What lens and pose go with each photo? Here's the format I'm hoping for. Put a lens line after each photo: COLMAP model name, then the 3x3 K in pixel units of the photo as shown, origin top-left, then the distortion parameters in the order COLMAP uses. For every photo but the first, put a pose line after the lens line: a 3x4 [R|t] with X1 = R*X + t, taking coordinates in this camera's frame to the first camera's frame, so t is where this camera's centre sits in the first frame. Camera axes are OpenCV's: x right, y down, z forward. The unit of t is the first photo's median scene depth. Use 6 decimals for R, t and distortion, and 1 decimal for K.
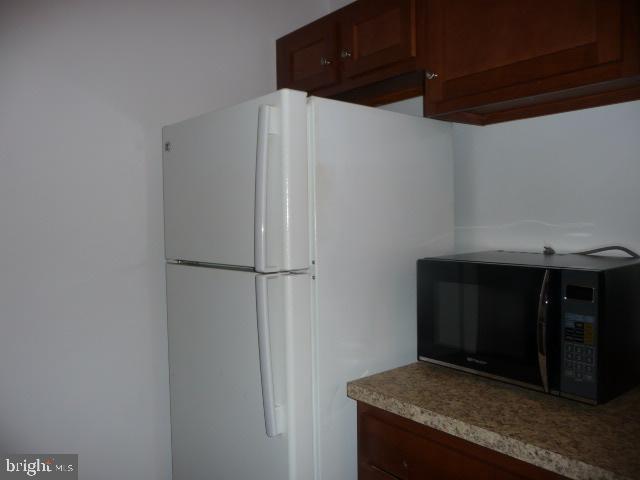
lens RADIAL K [[536.4, 0, 320.0], [0, 536.4, 240.0], [0, 0, 1]] dist [-0.007326, 0.000520]
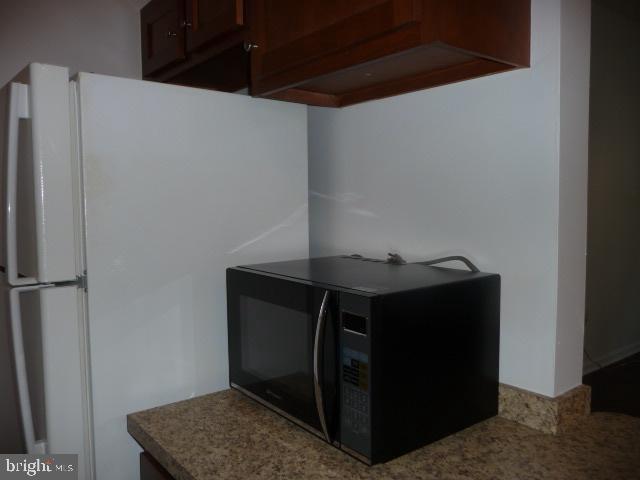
lens RADIAL K [[539.0, 0, 320.0], [0, 539.0, 240.0], [0, 0, 1]] dist [-0.033465, -0.000870]
pose [[0.999660, 0.009610, -0.024222, 0.401173], [-0.008790, 0.999392, 0.033733, -0.042906], [0.024532, -0.033509, 0.999137, 0.193612]]
